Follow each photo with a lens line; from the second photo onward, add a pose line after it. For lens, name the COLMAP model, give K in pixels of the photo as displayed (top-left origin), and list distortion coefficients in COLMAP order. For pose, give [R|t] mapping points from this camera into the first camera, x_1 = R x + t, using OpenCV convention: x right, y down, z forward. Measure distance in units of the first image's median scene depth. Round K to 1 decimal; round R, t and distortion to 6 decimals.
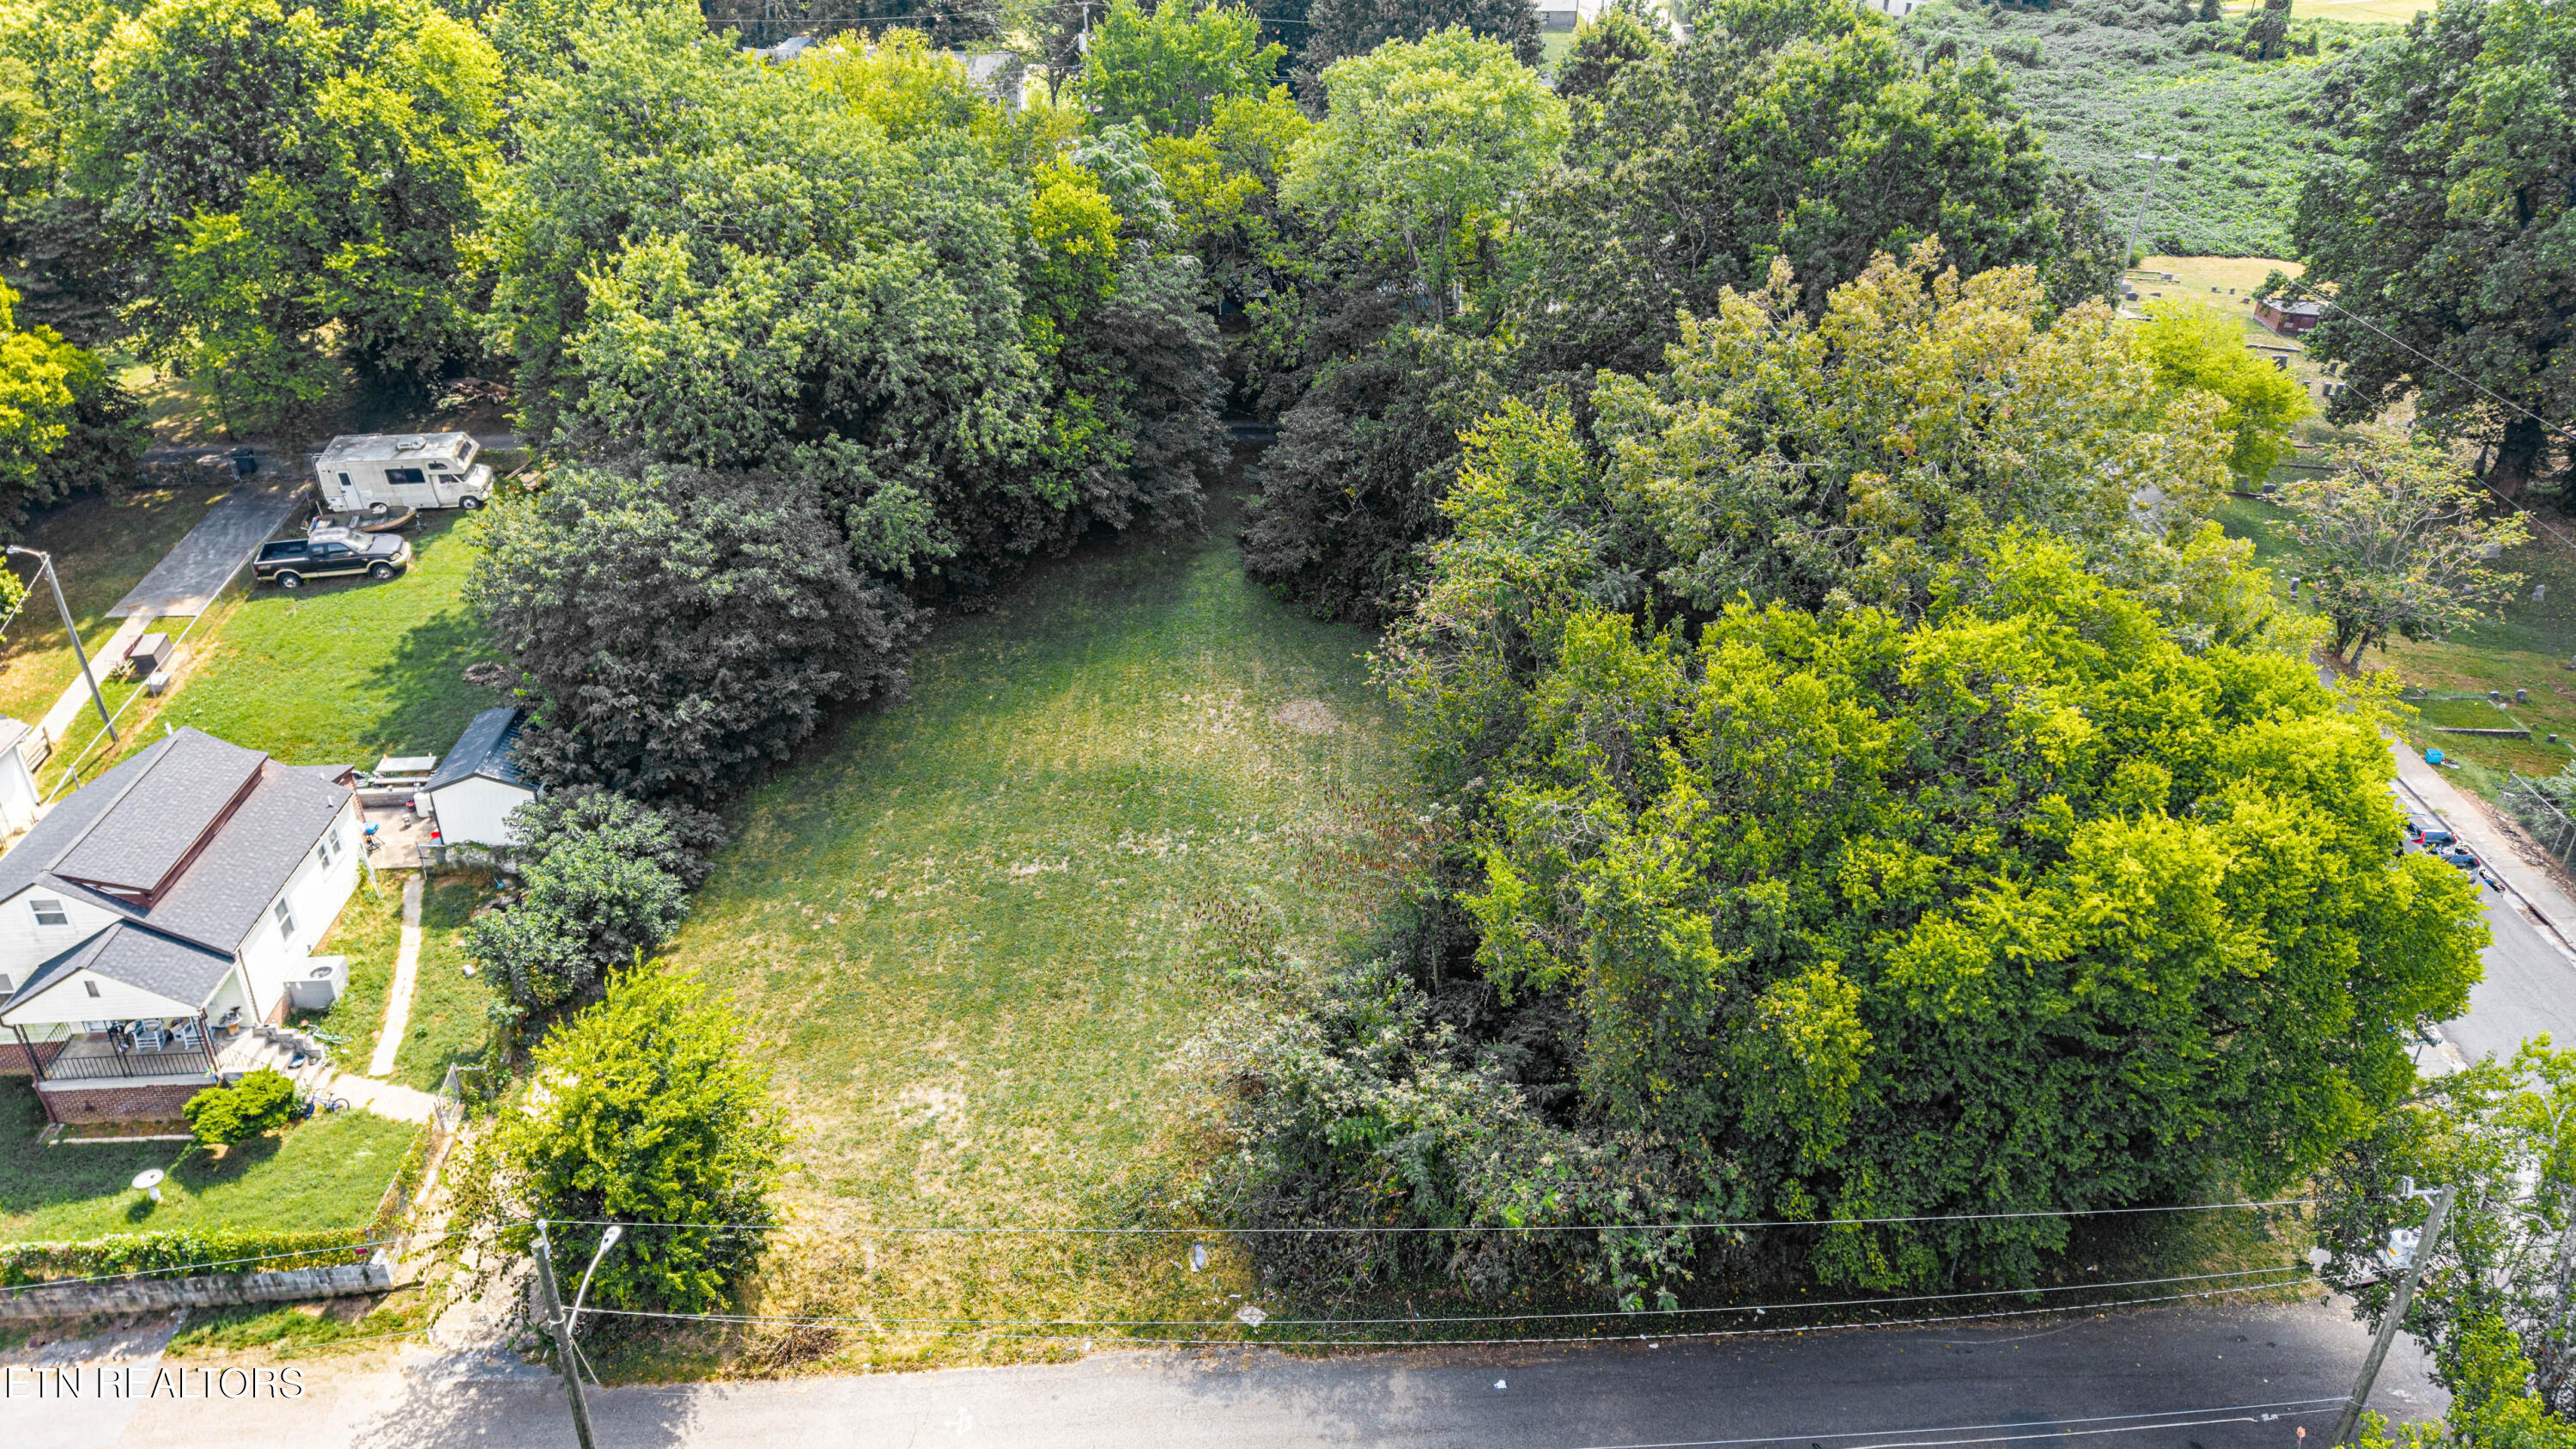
lens RADIAL K [[1776.0, 0, 1277.0], [0, 1776.0, 725.9], [0, 0, 1]] dist [0.019597, -0.003990]
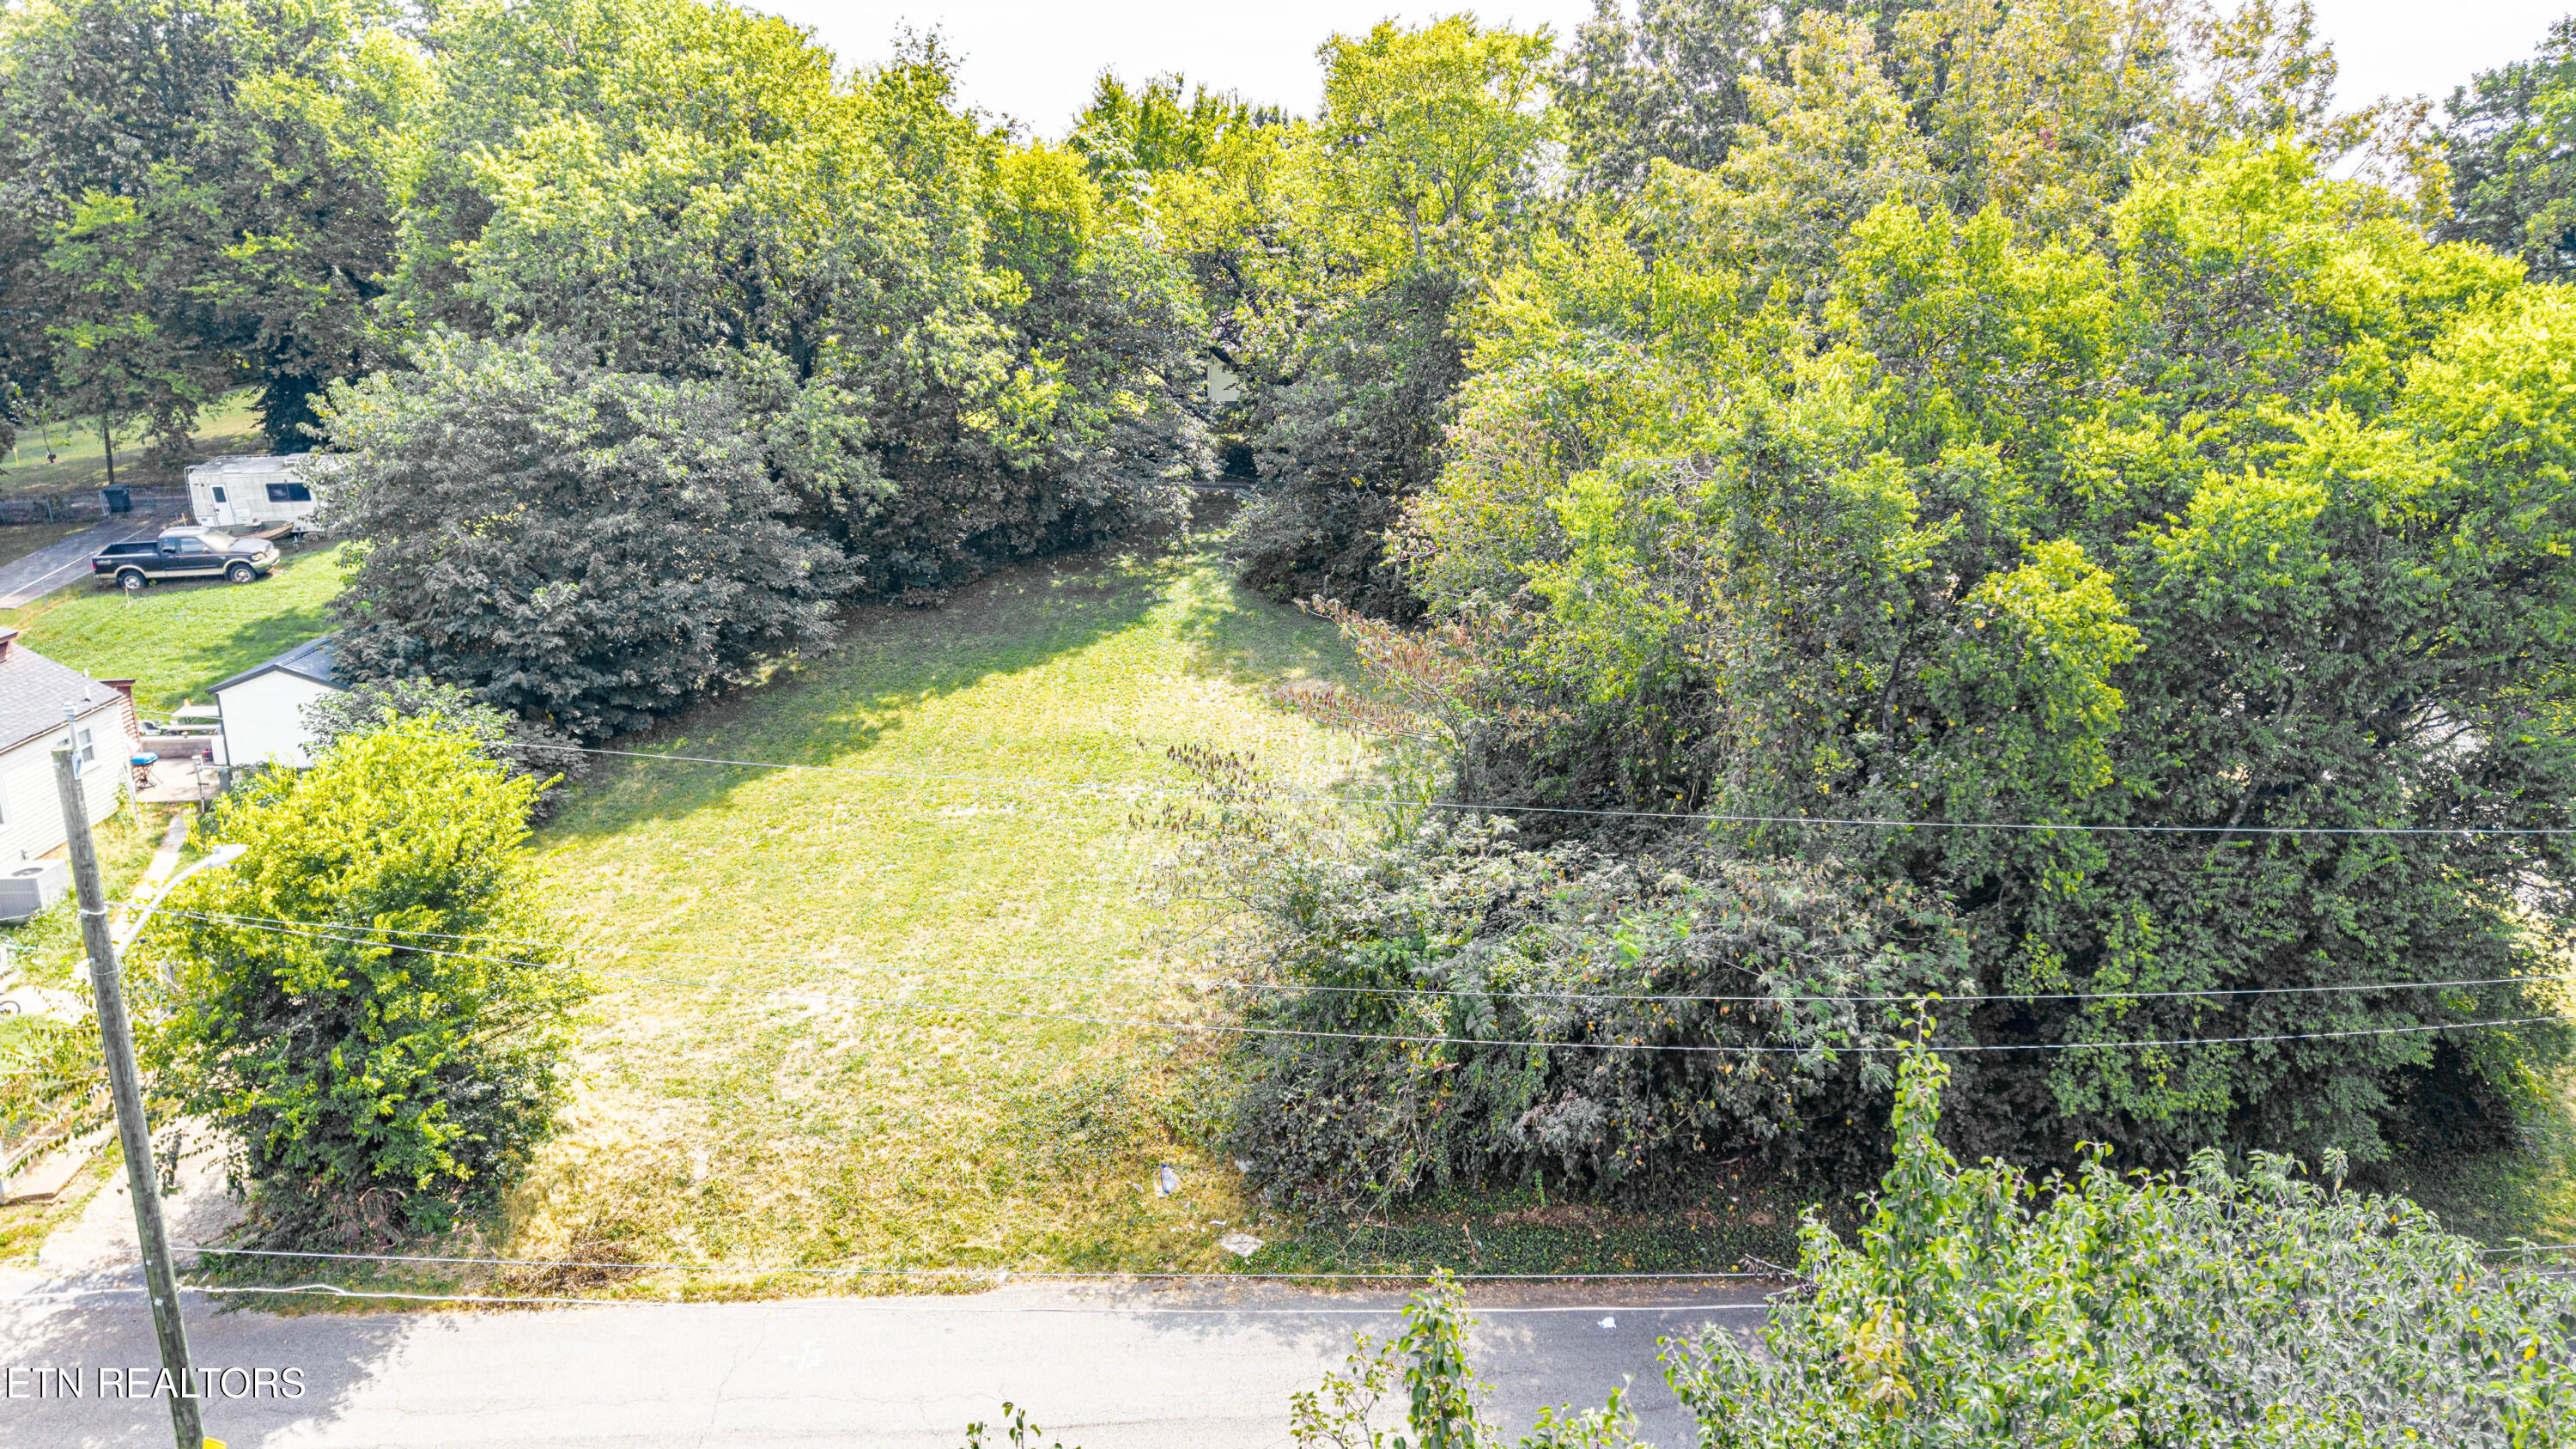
lens RADIAL K [[1757.5, 0, 1277.0], [0, 1757.5, 715.0], [0, 0, 1]] dist [0.018220, -0.002660]
pose [[0.999979, -0.005109, 0.003906, -0.001812], [0.005871, 0.973097, -0.230320, 0.278015], [-0.002625, 0.230338, 0.973107, 0.271143]]
